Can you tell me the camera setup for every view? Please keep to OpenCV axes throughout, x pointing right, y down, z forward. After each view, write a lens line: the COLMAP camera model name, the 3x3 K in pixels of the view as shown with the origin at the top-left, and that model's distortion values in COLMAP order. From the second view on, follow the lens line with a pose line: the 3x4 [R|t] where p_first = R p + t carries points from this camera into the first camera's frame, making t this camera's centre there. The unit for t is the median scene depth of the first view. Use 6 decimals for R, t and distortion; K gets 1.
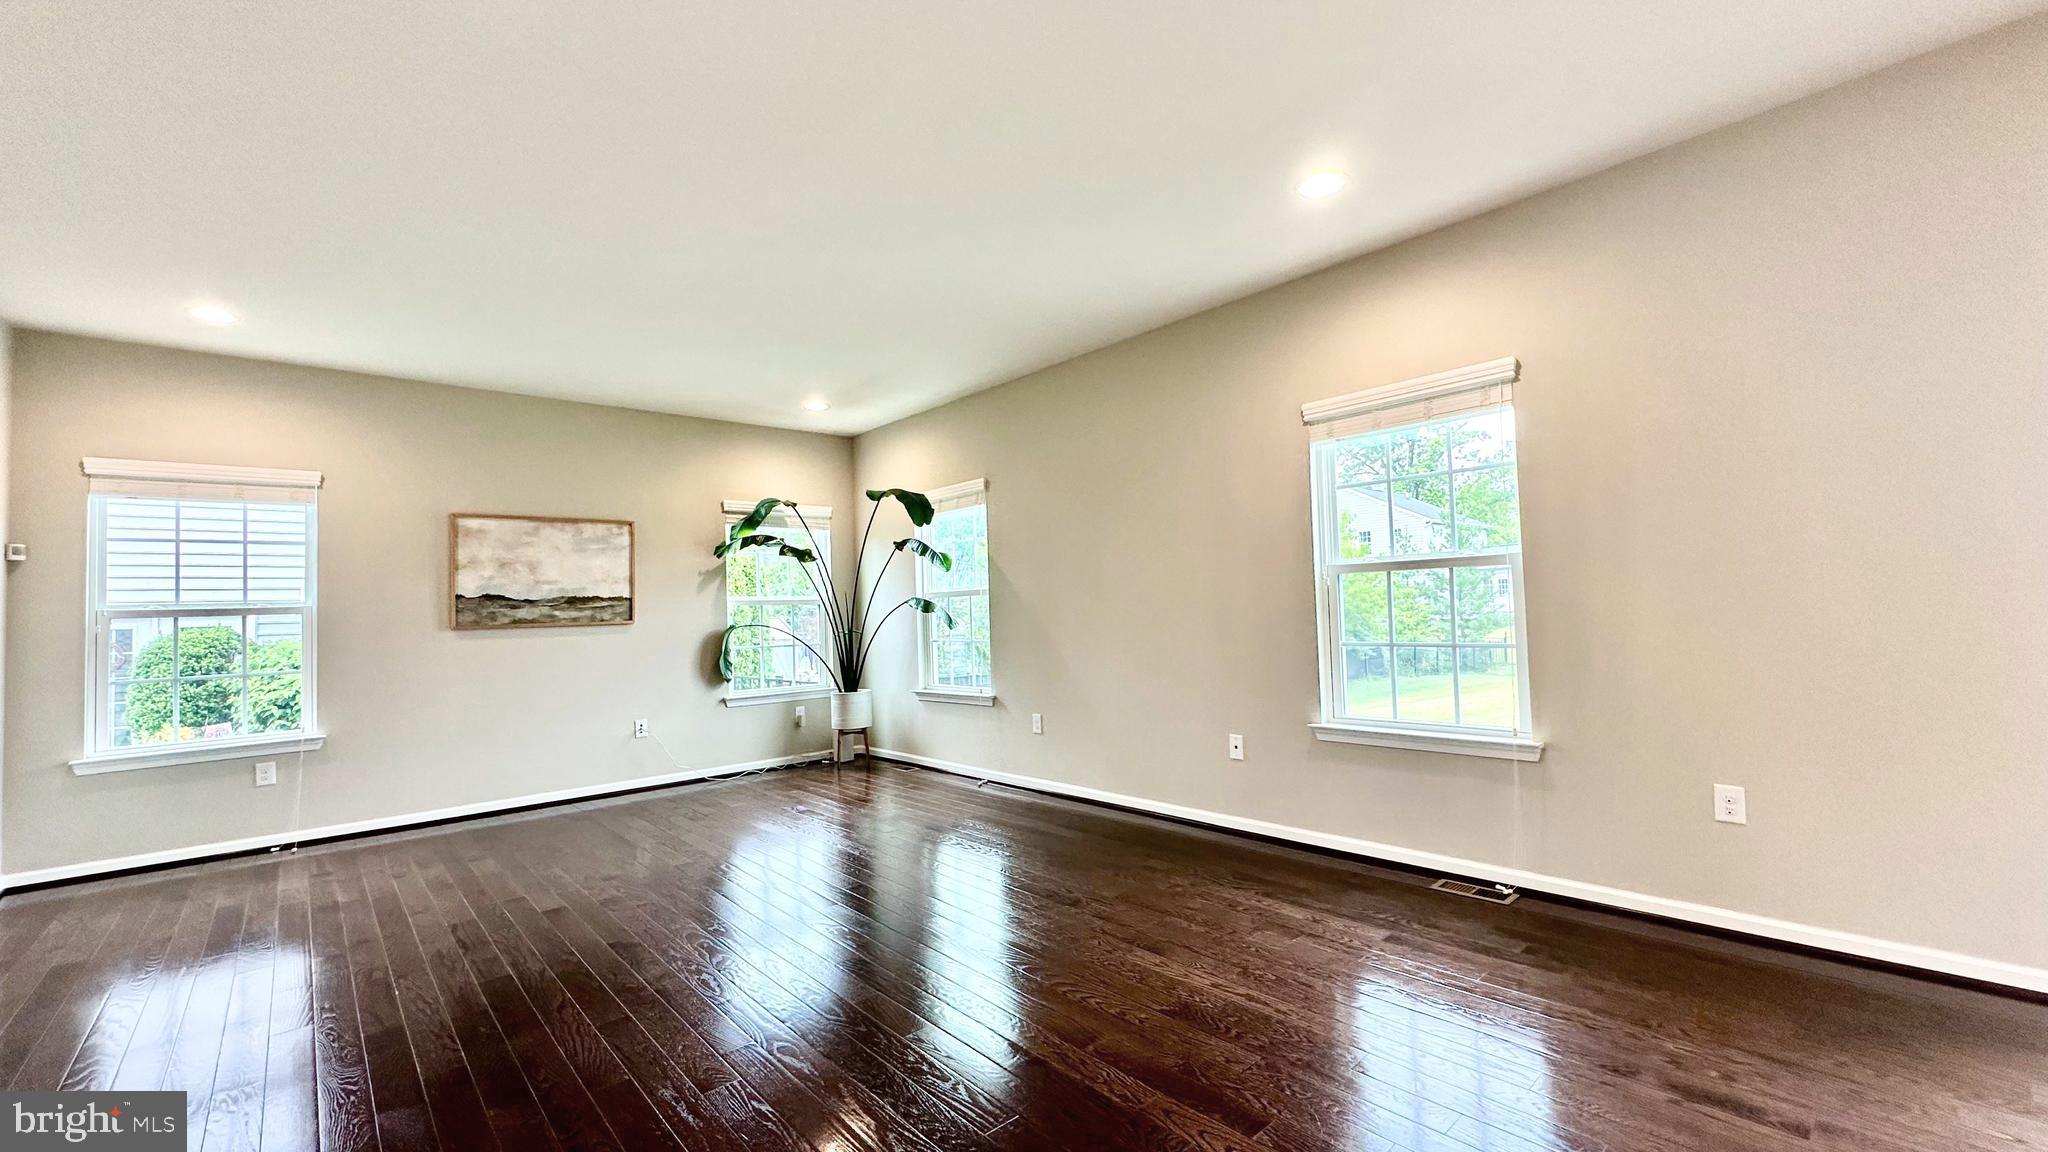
lens RADIAL K [[810.2, 0, 1058.8], [0, 810.2, 573.3], [0, 0, 1]] dist [-0.002280, -0.000090]
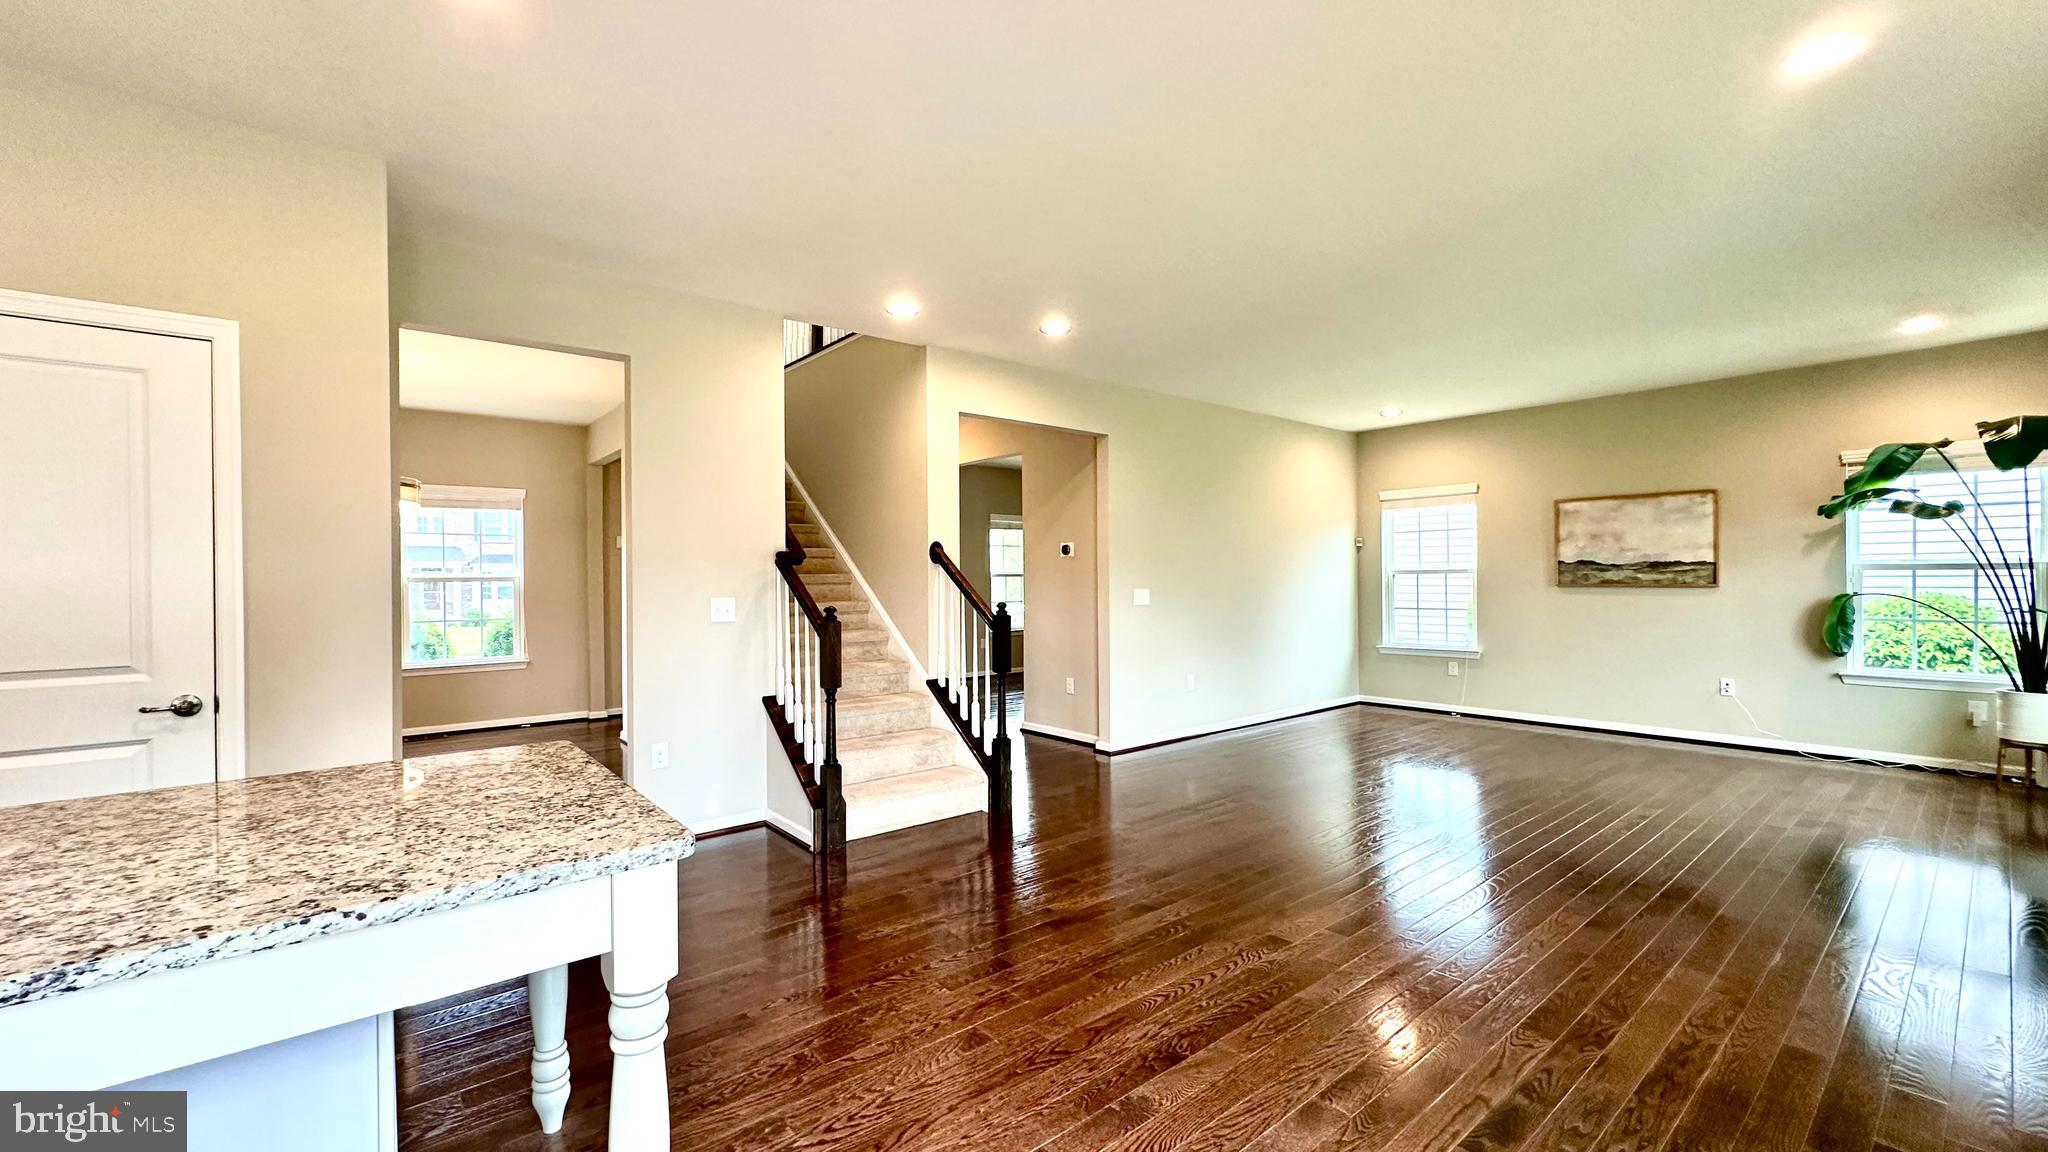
lens RADIAL K [[810.2, 0, 1022.9], [0, 810.2, 581.9], [0, 0, 1]] dist [-0.002280, -0.000090]
pose [[-0.030257, 0.043046, -0.998615, 0.568703], [0.055793, 0.997587, 0.041311, -0.039497], [0.997984, -0.054466, -0.032585, 0.138373]]
